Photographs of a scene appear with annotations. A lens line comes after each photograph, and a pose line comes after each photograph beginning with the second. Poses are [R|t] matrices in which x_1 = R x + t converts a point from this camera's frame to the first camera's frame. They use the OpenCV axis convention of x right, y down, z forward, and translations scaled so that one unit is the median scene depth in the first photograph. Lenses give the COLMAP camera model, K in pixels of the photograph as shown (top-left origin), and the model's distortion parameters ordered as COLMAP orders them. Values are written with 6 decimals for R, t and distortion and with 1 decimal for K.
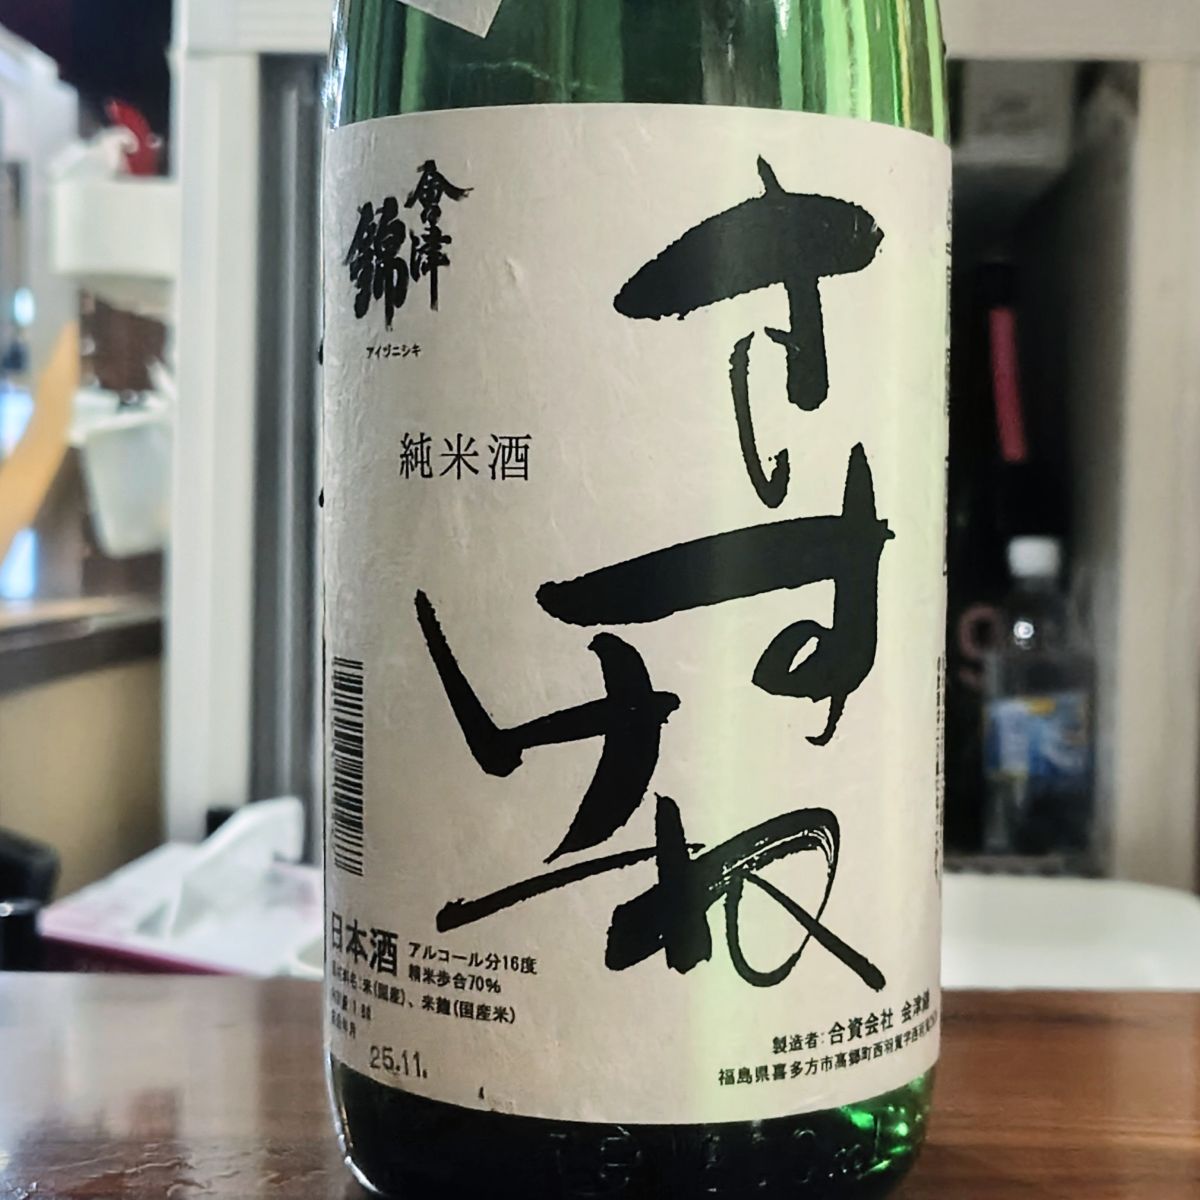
lens RADIAL K [[2348.3, 0, 600.0], [0, 2348.3, 600.0], [0, 0, 1]] dist [0.089403, -0.374974]
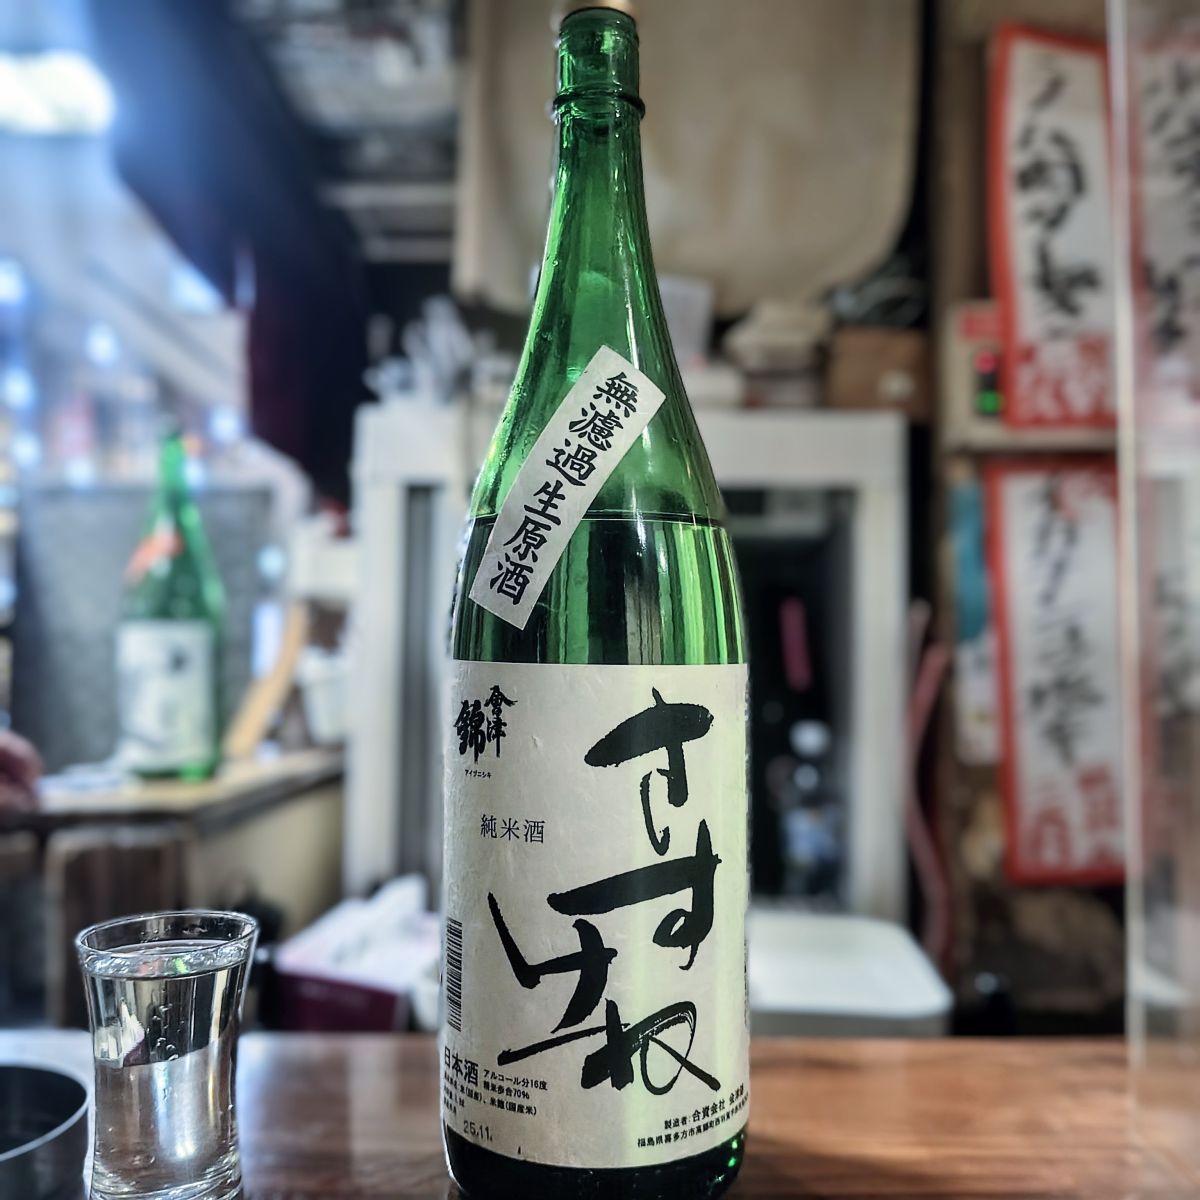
lens RADIAL K [[1302.3, 0, 602.7], [0, 1302.3, 572.1], [0, 0, 1]] dist [0.000205, 0.263345]
pose [[0.999863, -0.002839, 0.016279, 0.003572], [0.004359, 0.995554, -0.094095, -0.175263], [-0.015939, 0.094153, 0.995430, -0.160387]]
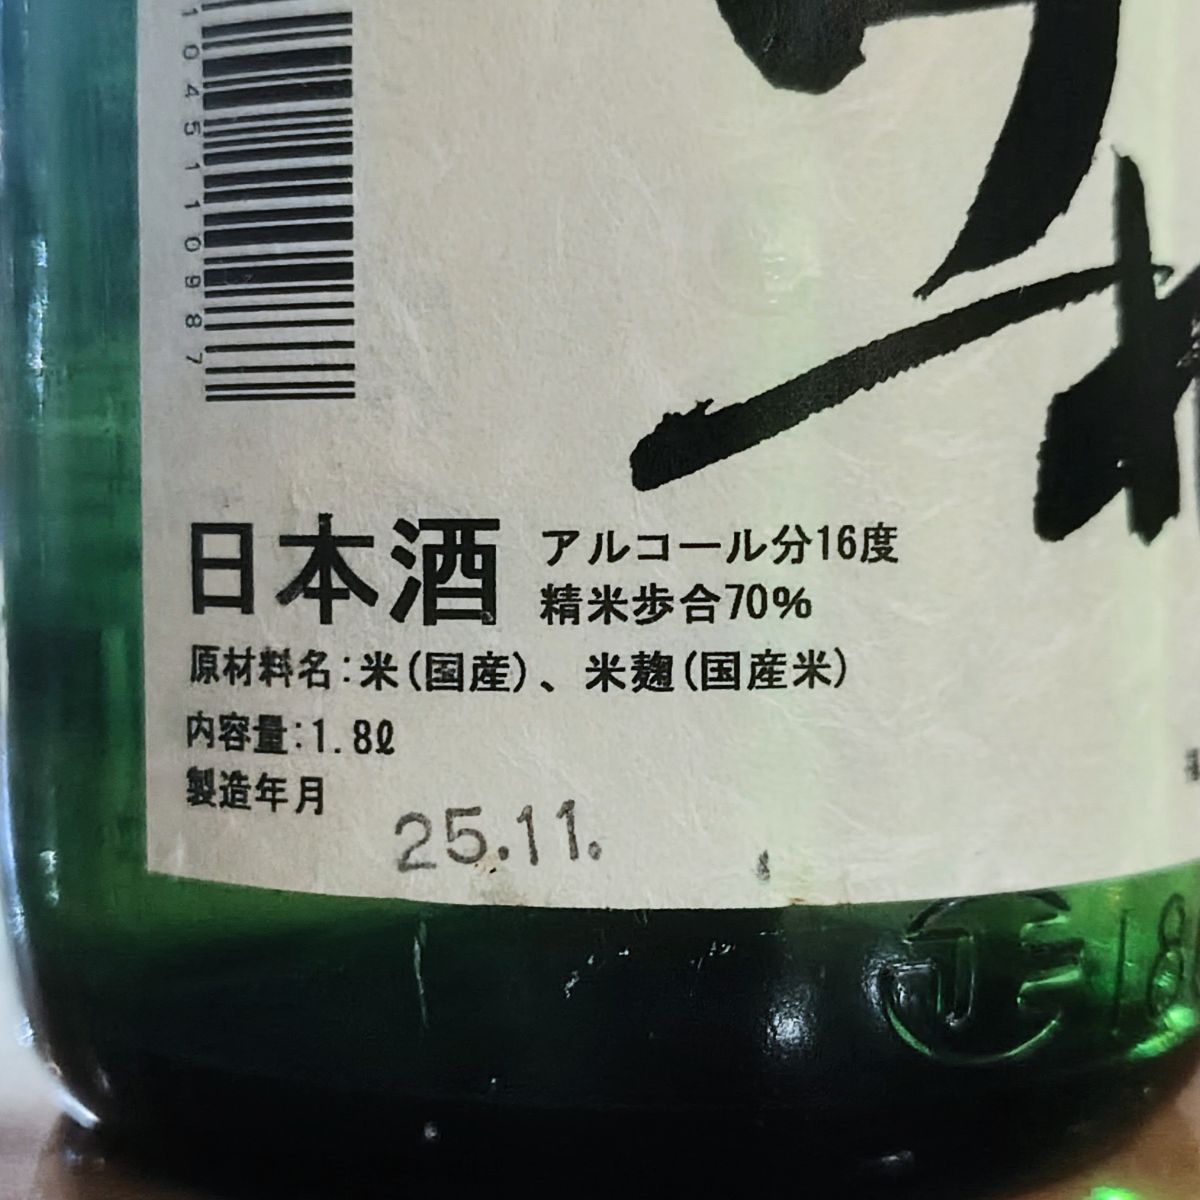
lens RADIAL K [[2348.3, 0, 600.0], [0, 2348.3, 600.0], [0, 0, 1]] dist [0.089403, -0.374974]
pose [[0.785901, -0.027895, 0.617723, -0.330059], [0.058628, 0.997843, -0.029529, 0.173114], [-0.615566, 0.059423, 0.785841, 0.688659]]
